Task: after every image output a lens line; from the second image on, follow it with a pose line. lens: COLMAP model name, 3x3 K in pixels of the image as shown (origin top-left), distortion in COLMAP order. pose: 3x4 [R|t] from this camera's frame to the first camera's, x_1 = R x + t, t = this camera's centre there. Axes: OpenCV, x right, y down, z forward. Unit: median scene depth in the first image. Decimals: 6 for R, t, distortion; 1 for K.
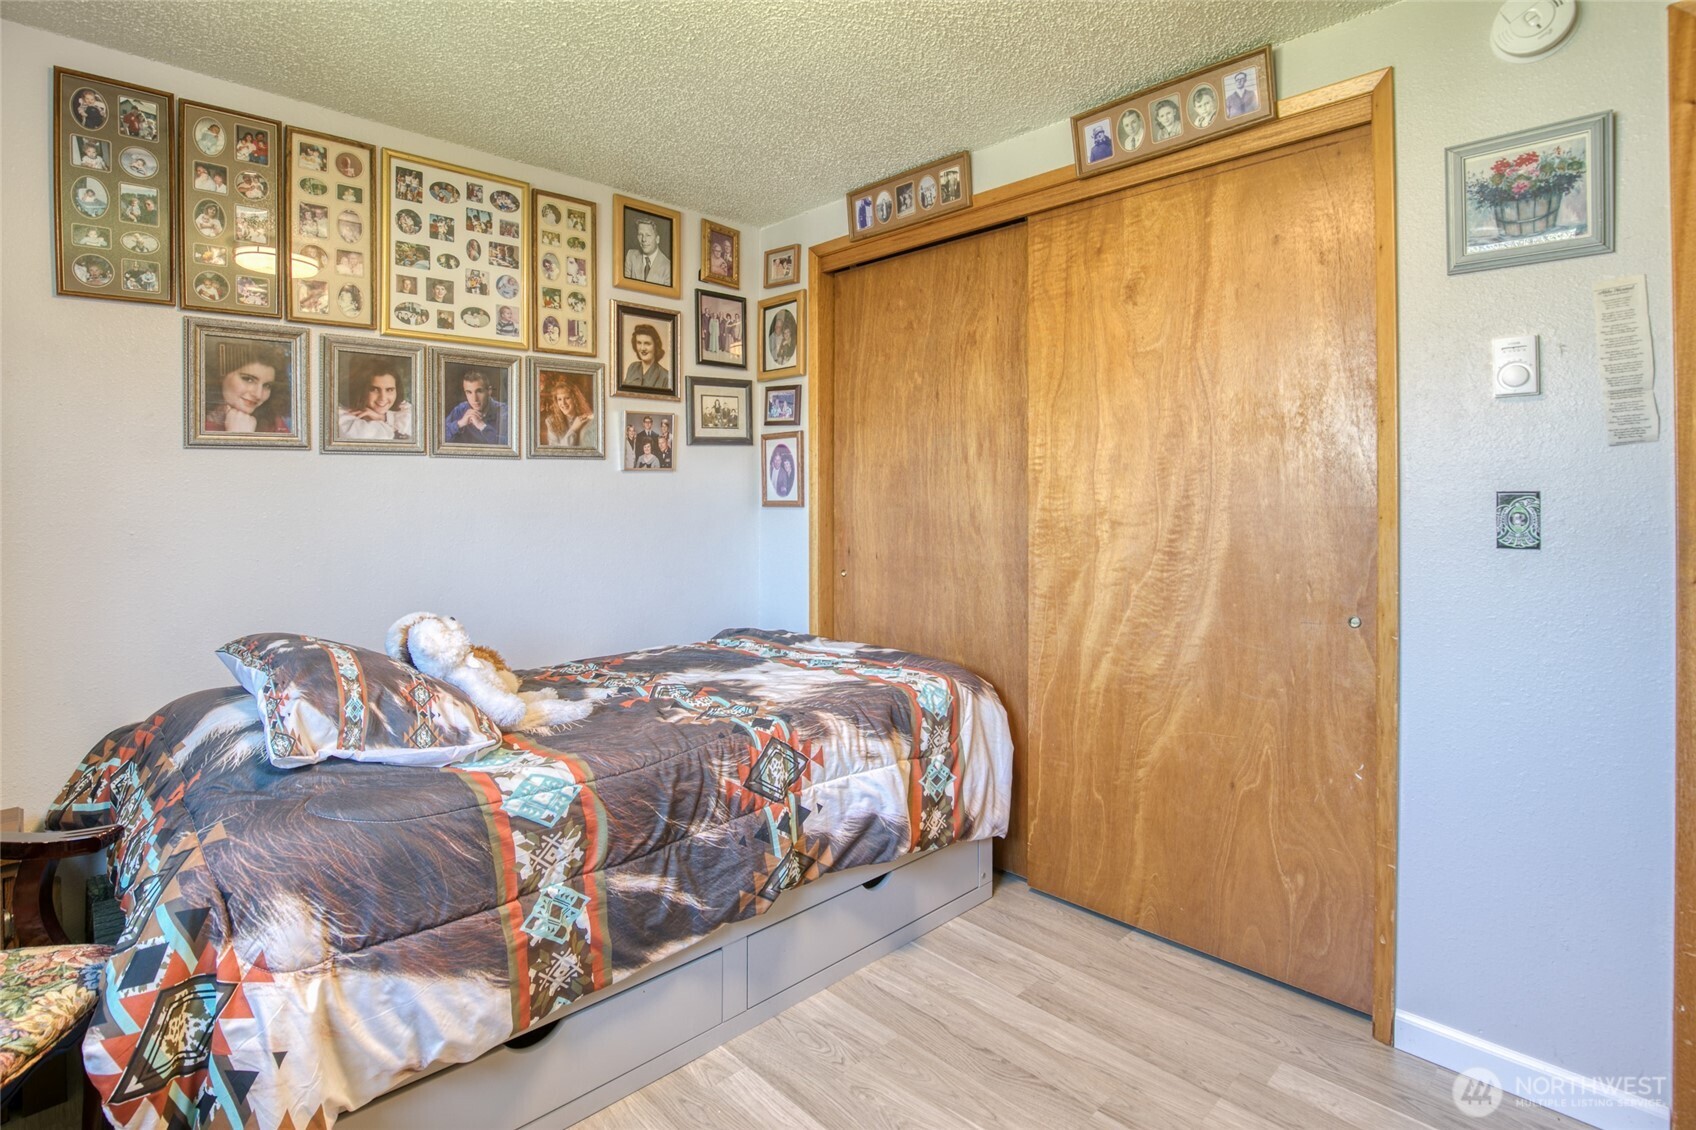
lens RADIAL K [[818.4, 0, 851.2], [0, 818.4, 500.3], [0, 0, 1]] dist [-0.031053, 0.002664]
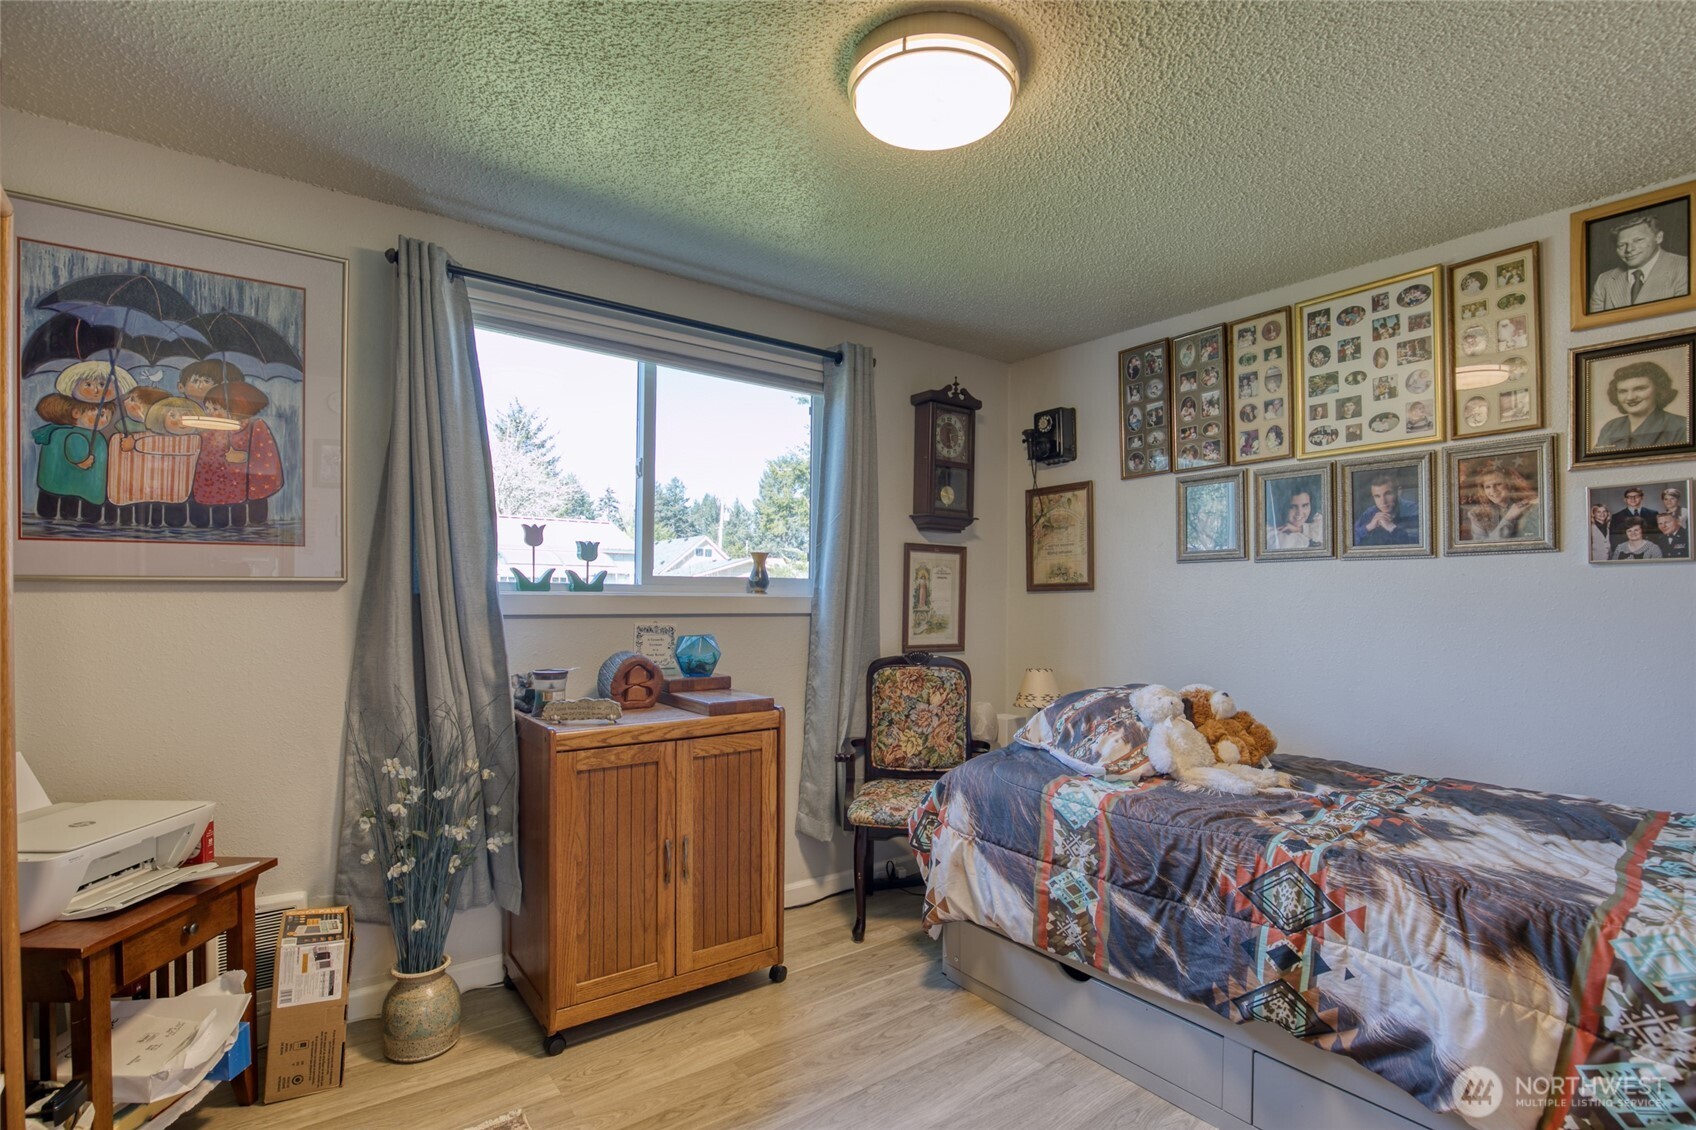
lens RADIAL K [[810.0, 0, 850.0], [0, 810.0, 597.9], [0, 0, 1]] dist [-0.024446, 0.000875]
pose [[-0.117599, 0.008802, -0.993022, 0.663003], [-0.008456, 0.999916, 0.009864, -0.007547], [0.993025, 0.009557, -0.117514, 0.475035]]
